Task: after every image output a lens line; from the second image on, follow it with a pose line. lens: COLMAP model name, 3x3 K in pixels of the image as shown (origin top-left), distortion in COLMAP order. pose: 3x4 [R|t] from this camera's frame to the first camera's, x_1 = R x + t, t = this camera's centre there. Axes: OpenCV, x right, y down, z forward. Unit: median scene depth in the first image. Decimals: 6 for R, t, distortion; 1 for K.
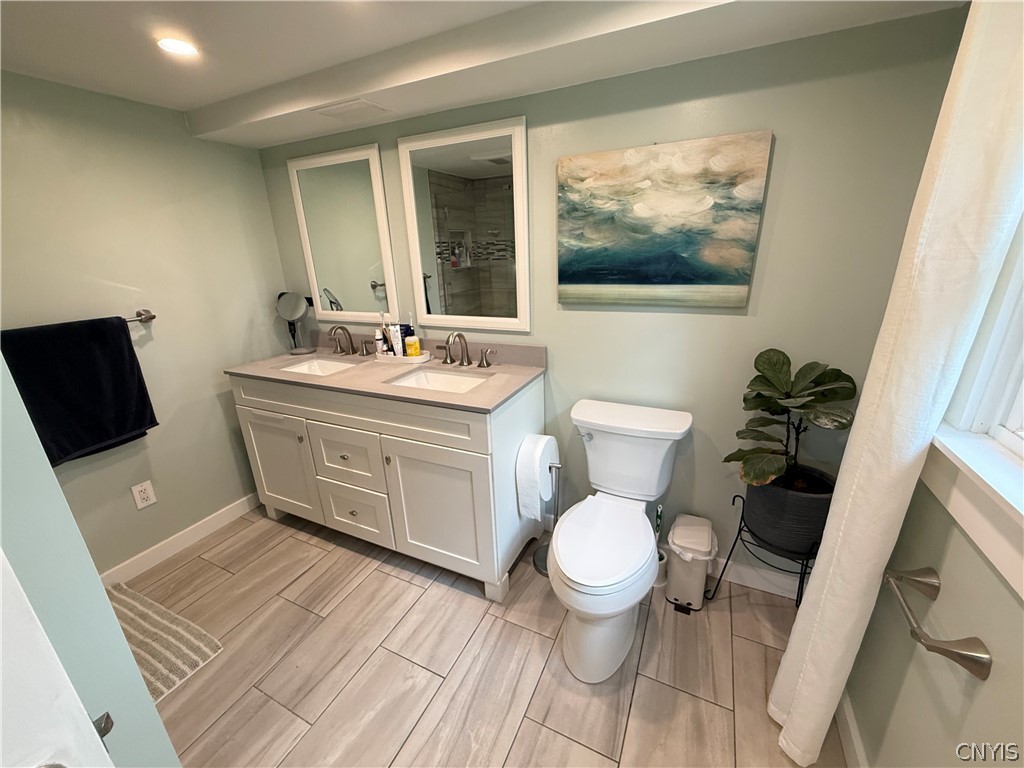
lens RADIAL K [[407.5, 0, 513.3], [0, 407.5, 385.2], [0, 0, 1]] dist [0.002064, -0.000768]
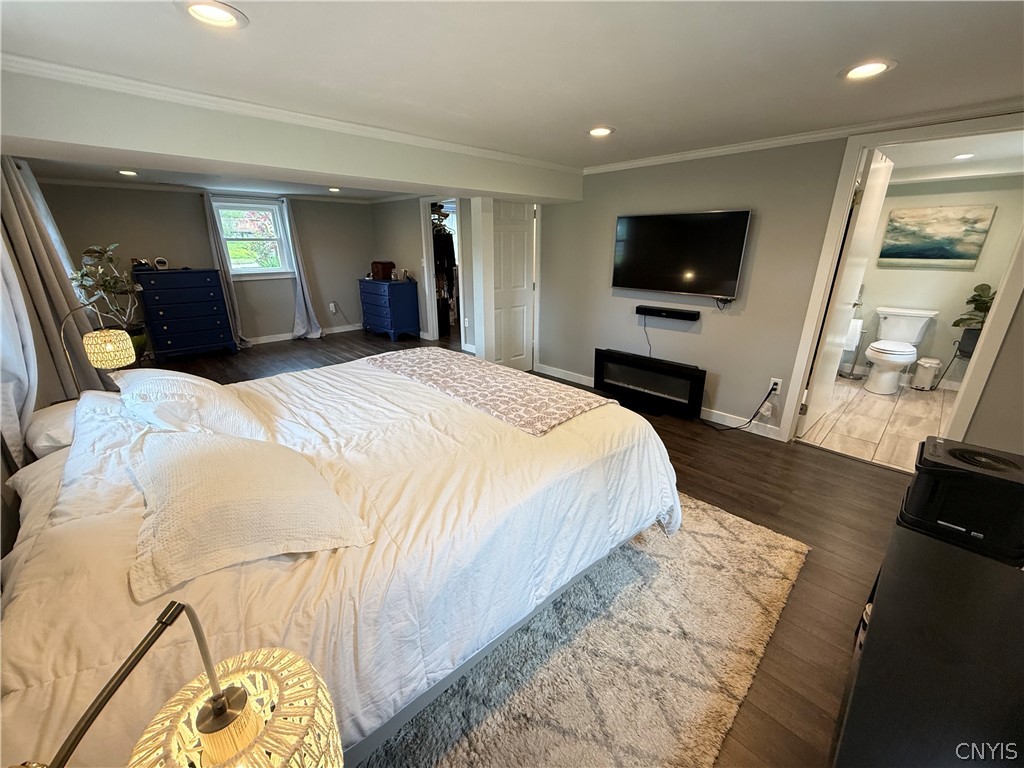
lens RADIAL K [[407.5, 0, 510.3], [0, 407.5, 383.6], [0, 0, 1]] dist [0.002064, -0.000768]
pose [[0.934653, 0.146133, -0.324143, -1.261910], [-0.142230, 0.989185, 0.035839, 0.872837], [0.325874, 0.012606, 0.945329, -2.451938]]
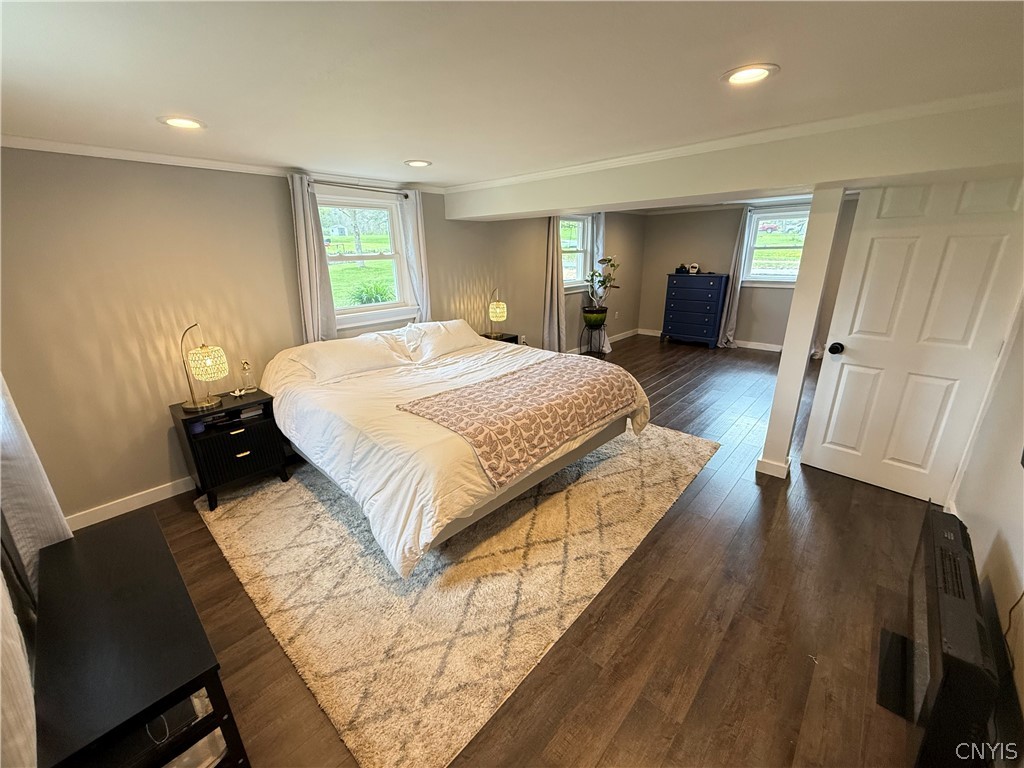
lens RADIAL K [[407.5, 0, 509.2], [0, 407.5, 380.0], [0, 0, 1]] dist [0.002064, -0.000768]
pose [[-0.291441, 0.326600, -0.899108, 2.973224], [-0.280888, 0.869259, 0.406805, -2.076532], [0.914420, 0.371109, -0.161600, 4.939026]]
